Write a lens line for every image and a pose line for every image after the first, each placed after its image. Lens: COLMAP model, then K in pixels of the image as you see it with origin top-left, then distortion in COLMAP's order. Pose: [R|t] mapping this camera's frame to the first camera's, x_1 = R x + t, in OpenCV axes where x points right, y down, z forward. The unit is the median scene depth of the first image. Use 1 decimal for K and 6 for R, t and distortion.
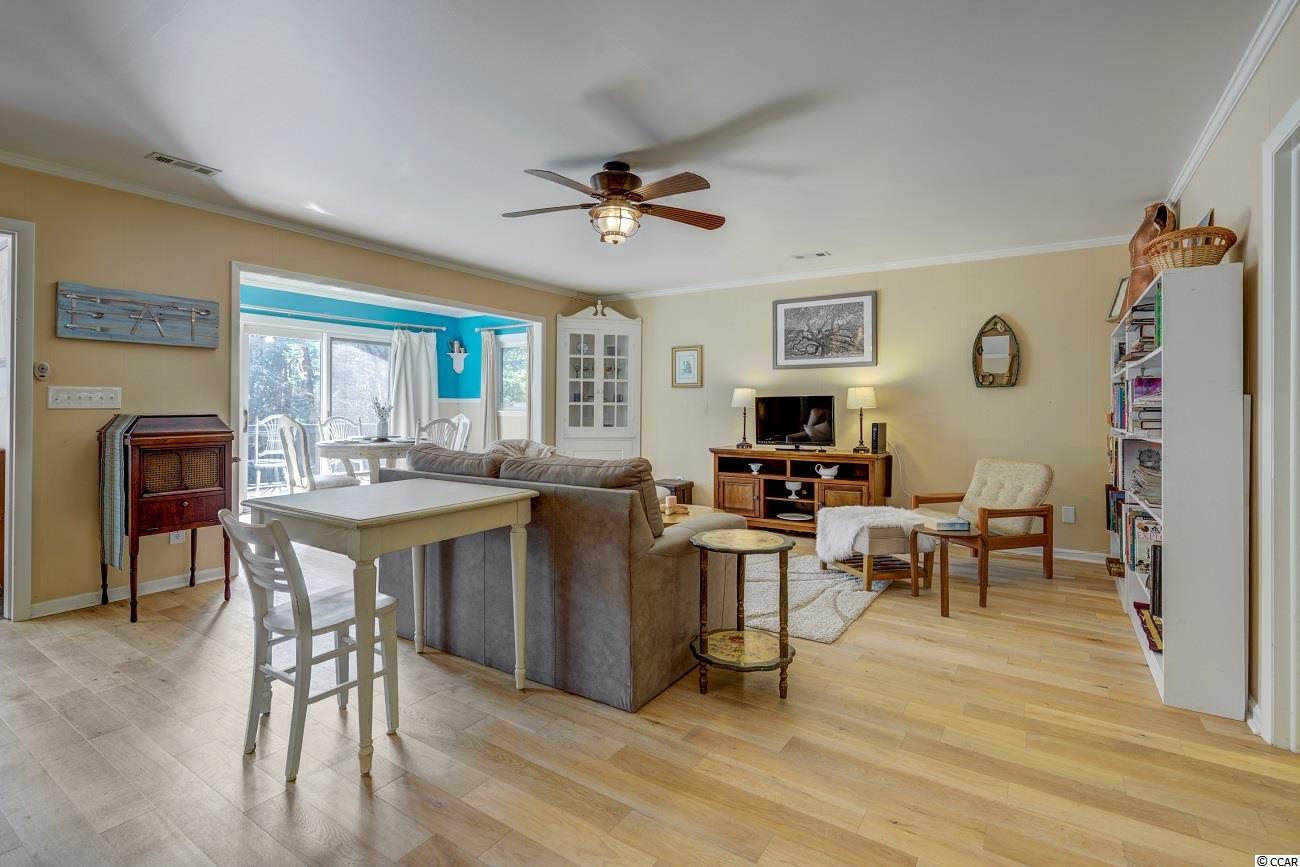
lens RADIAL K [[604.1, 0, 654.8], [0, 604.1, 392.9], [0, 0, 1]] dist [-0.001772, 0.001092]
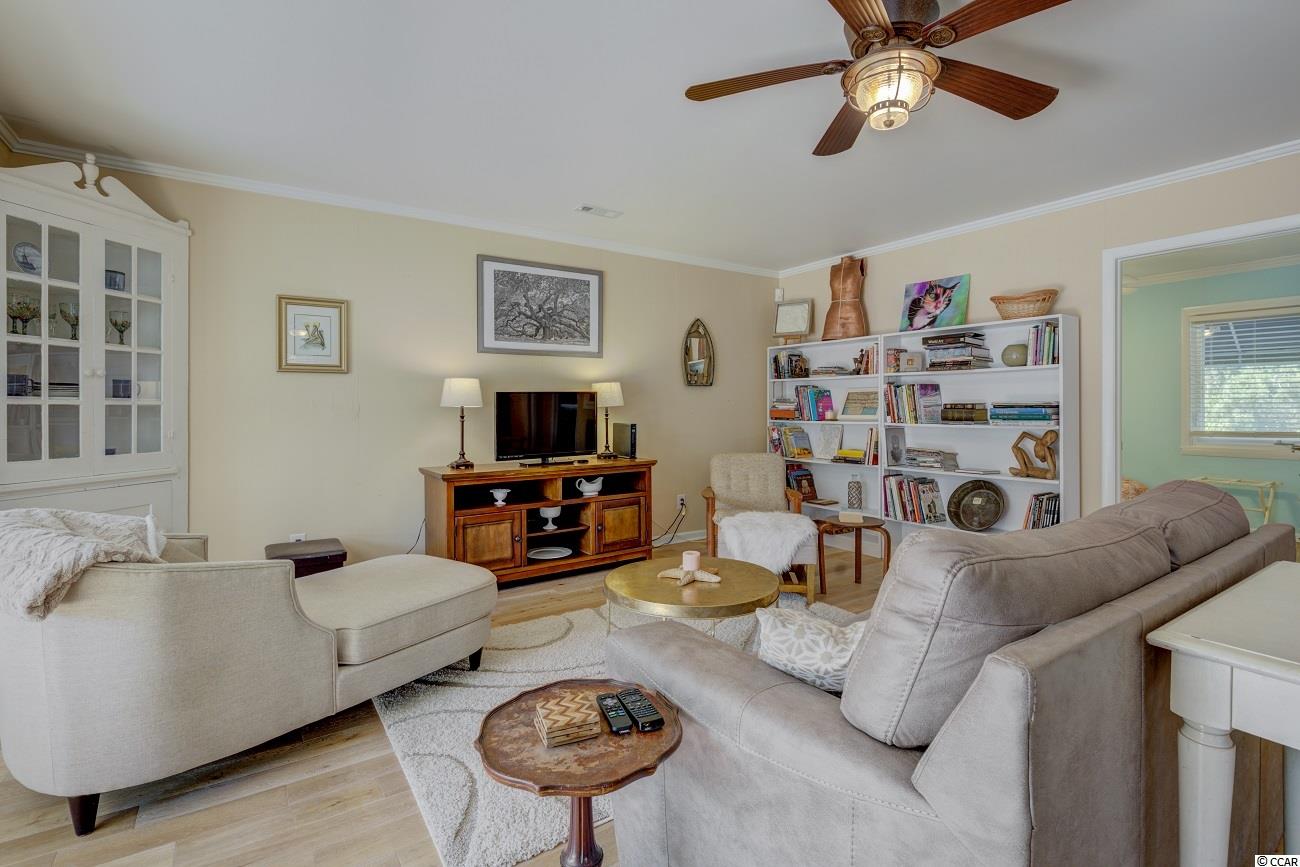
lens RADIAL K [[604.1, 0, 655.5], [0, 604.1, 410.0], [0, 0, 1]] dist [-0.001772, 0.001092]
pose [[0.389958, -0.013684, 0.920731, -0.382037], [-0.018294, 0.999577, 0.022604, 0.008311], [-0.920651, -0.025659, 0.389543, 0.553268]]
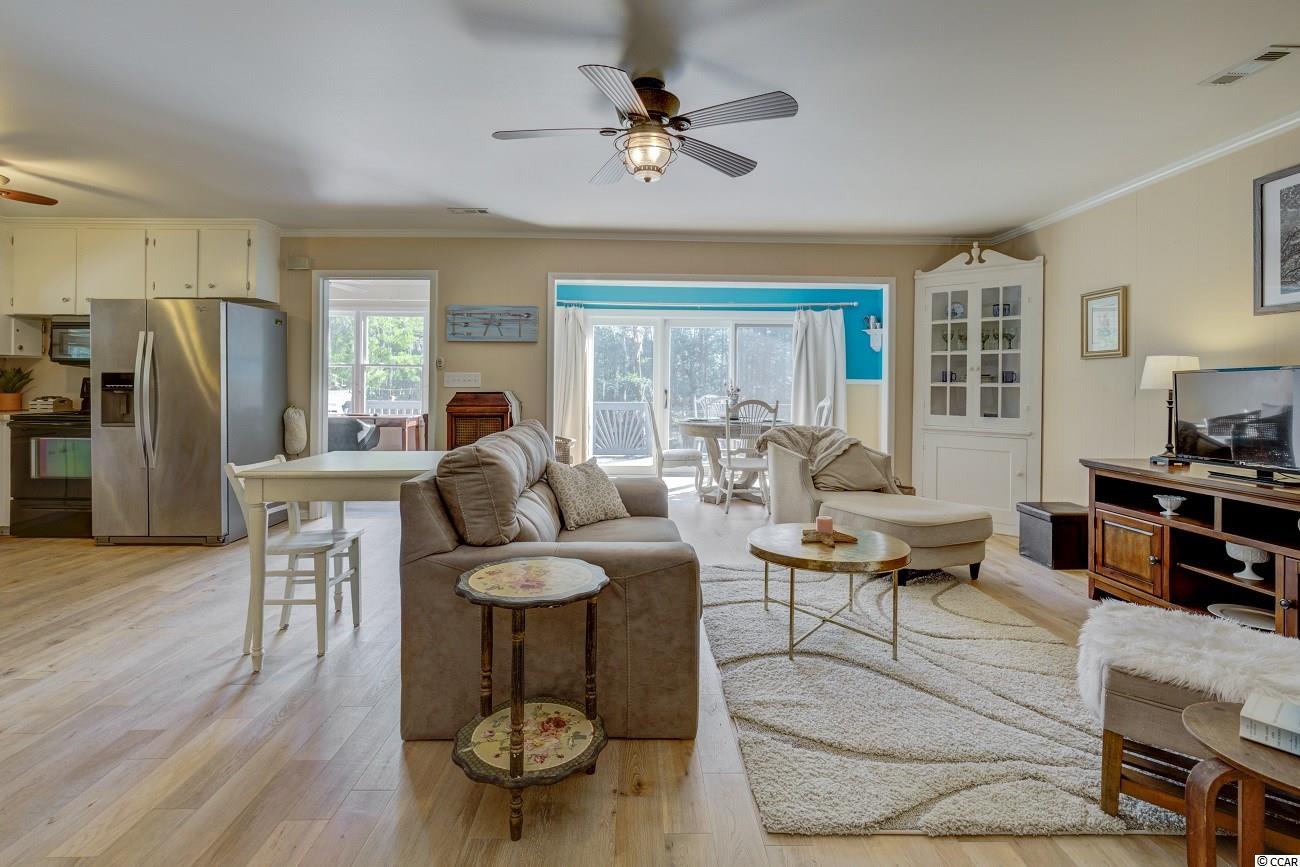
lens RADIAL K [[604.1, 0, 654.0], [0, 604.1, 384.4], [0, 0, 1]] dist [-0.001772, 0.001092]
pose [[0.566008, -0.000826, -0.824399, 0.337769], [0.012924, 0.999886, 0.007872, 0.008009], [0.824298, -0.015110, 0.565954, 0.313770]]
